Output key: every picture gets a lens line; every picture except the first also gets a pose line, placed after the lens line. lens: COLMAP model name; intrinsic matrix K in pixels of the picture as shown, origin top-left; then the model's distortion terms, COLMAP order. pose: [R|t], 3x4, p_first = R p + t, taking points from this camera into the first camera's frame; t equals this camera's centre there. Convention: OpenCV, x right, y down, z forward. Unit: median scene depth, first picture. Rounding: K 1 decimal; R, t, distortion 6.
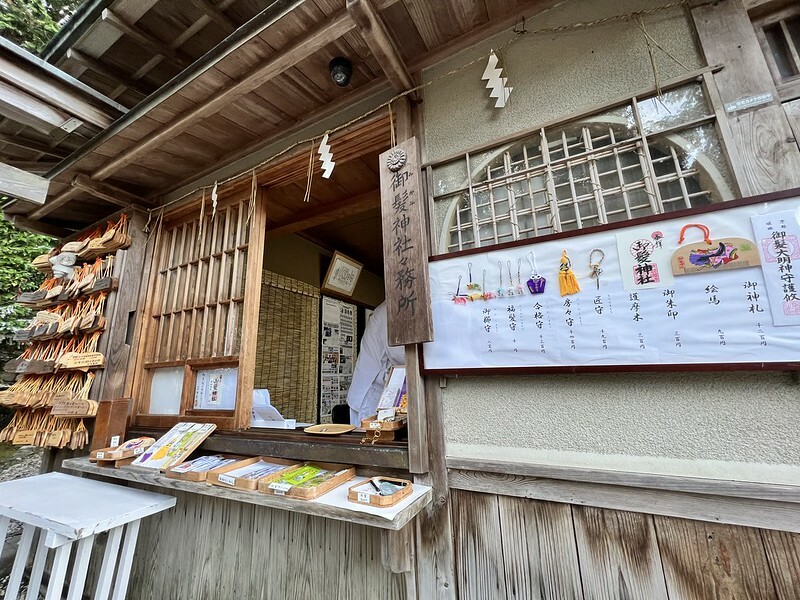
lens RADIAL K [[320.9, 0, 400.4], [0, 320.9, 298.4], [0, 0, 1]] dist [0.000240, -0.000231]
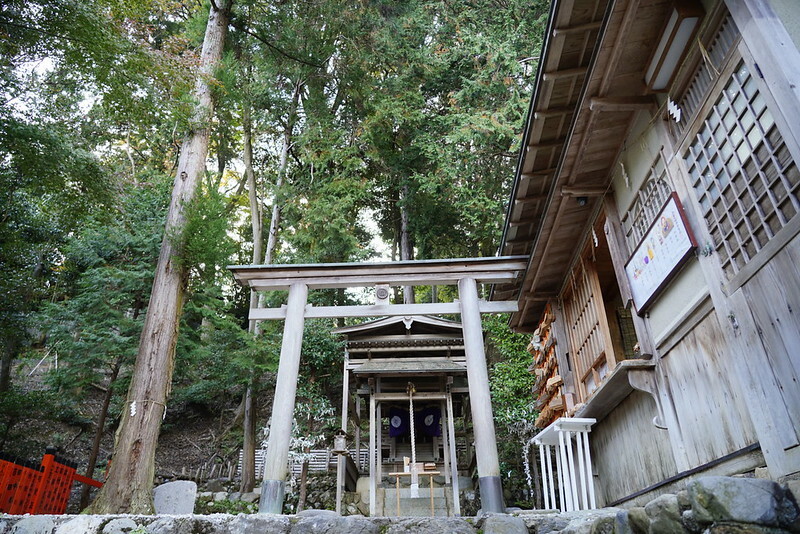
lens RADIAL K [[542.7, 0, 400.5], [0, 542.7, 266.1], [0, 0, 1]] dist [-0.028649, 0.014060]
pose [[0.418684, -0.432977, -0.798270, 1.607415], [0.199364, 0.901403, -0.384351, 0.672164], [0.885978, 0.001775, 0.463723, -1.403992]]
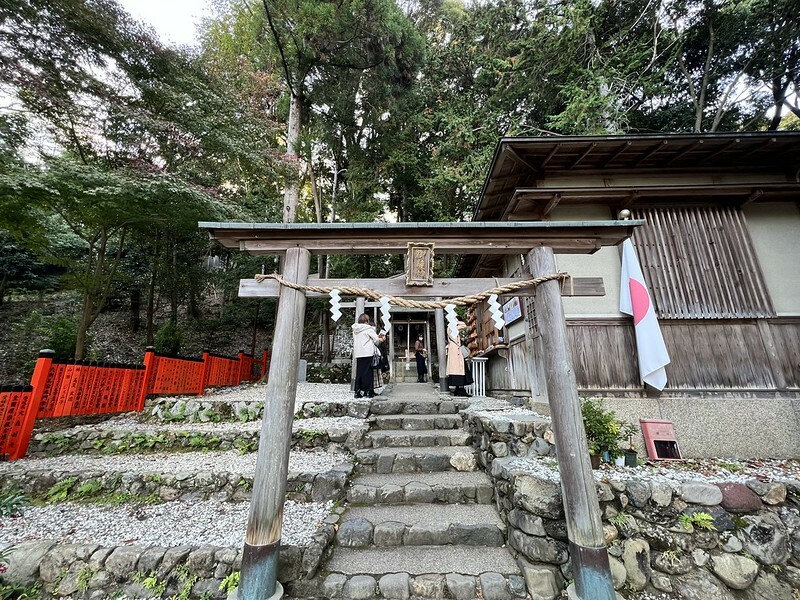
lens RADIAL K [[320.9, 0, 400.4], [0, 320.9, 298.4], [0, 0, 1]] dist [0.000240, -0.000231]
pose [[0.423132, -0.213472, -0.880562, 2.750321], [0.196462, 0.970345, -0.140833, 0.128198], [0.884512, -0.113406, 0.452523, -1.960865]]
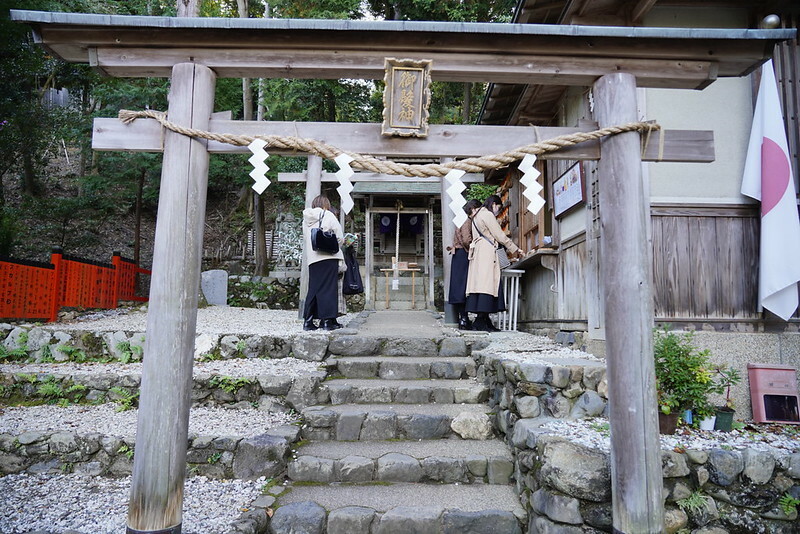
lens RADIAL K [[542.7, 0, 400.5], [0, 542.7, 266.1], [0, 0, 1]] dist [-0.028649, 0.014060]
pose [[0.446308, -0.052755, -0.893323, 2.774759], [0.176606, 0.983820, 0.030133, 0.180229], [0.877280, -0.171215, 0.448404, -1.924631]]
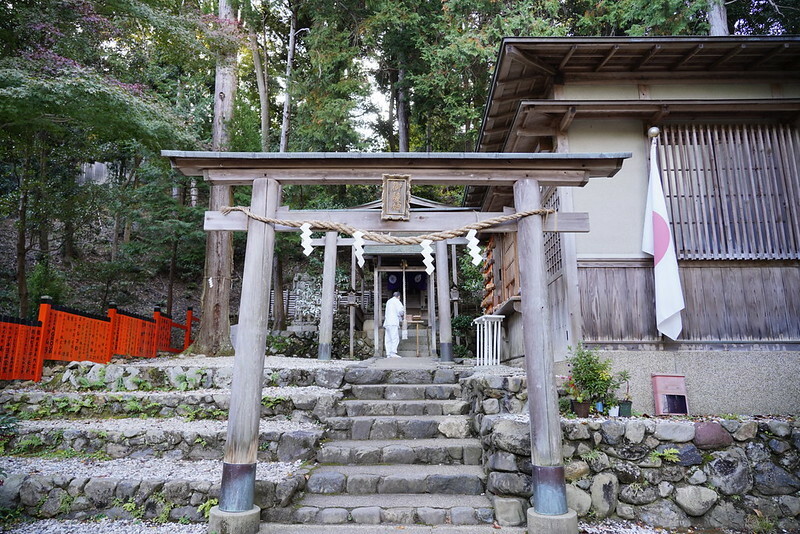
lens RADIAL K [[539.3, 0, 397.3], [0, 539.3, 268.3], [0, 0, 1]] dist [-0.000579, 0.001879]
pose [[0.424121, -0.153822, -0.892446, 3.622681], [0.189098, 0.978788, -0.078838, 0.284228], [0.885643, -0.135323, 0.444212, -2.292474]]
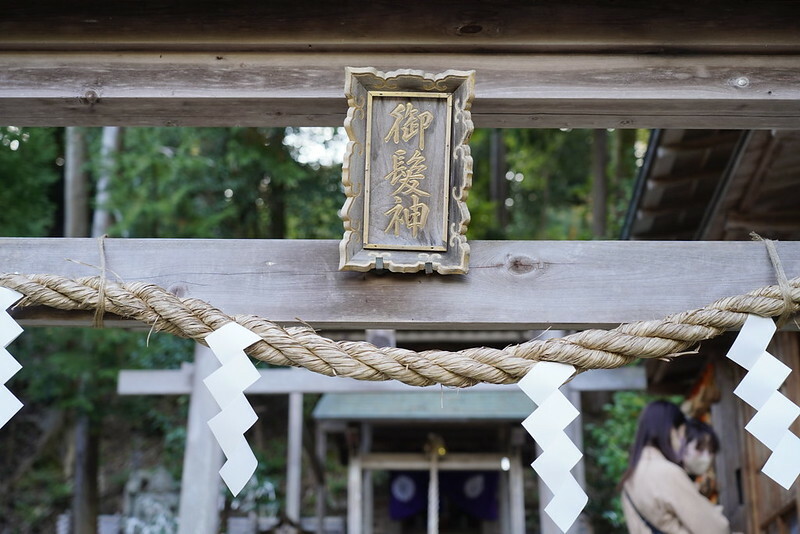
lens RADIAL K [[1331.3, 0, 400.0], [0, 1331.3, 267.0], [0, 0, 1]] dist [0.028472, 0.129690]
pose [[0.413399, -0.273853, -0.868392, 2.608406], [0.183204, 0.959214, -0.215280, 0.152859], [0.891929, -0.070096, 0.446709, -1.771853]]
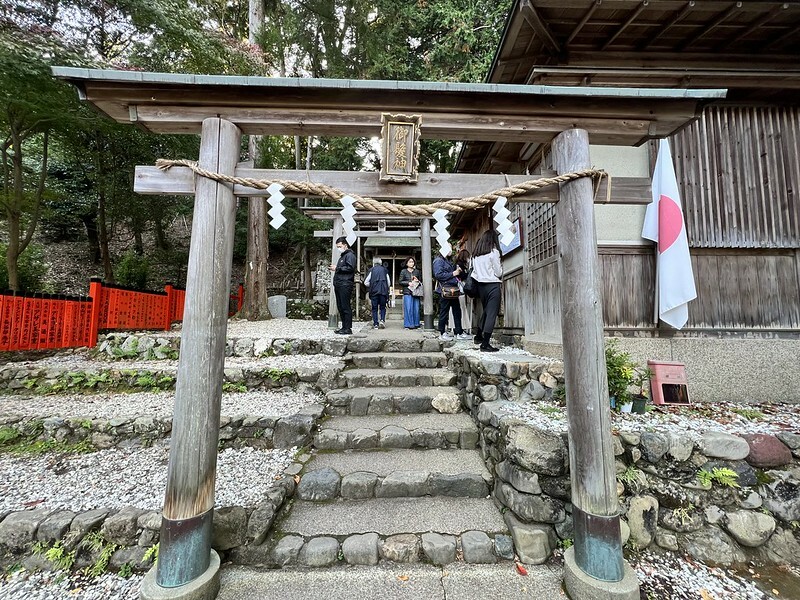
lens RADIAL K [[320.7, 0, 401.0], [0, 320.7, 299.2], [0, 0, 1]] dist [-0.003611, -0.000116]
pose [[0.463075, -0.037906, -0.885508, 2.383650], [0.181645, 0.981937, 0.052957, 0.203543], [0.867506, -0.185372, 0.461596, -1.734906]]
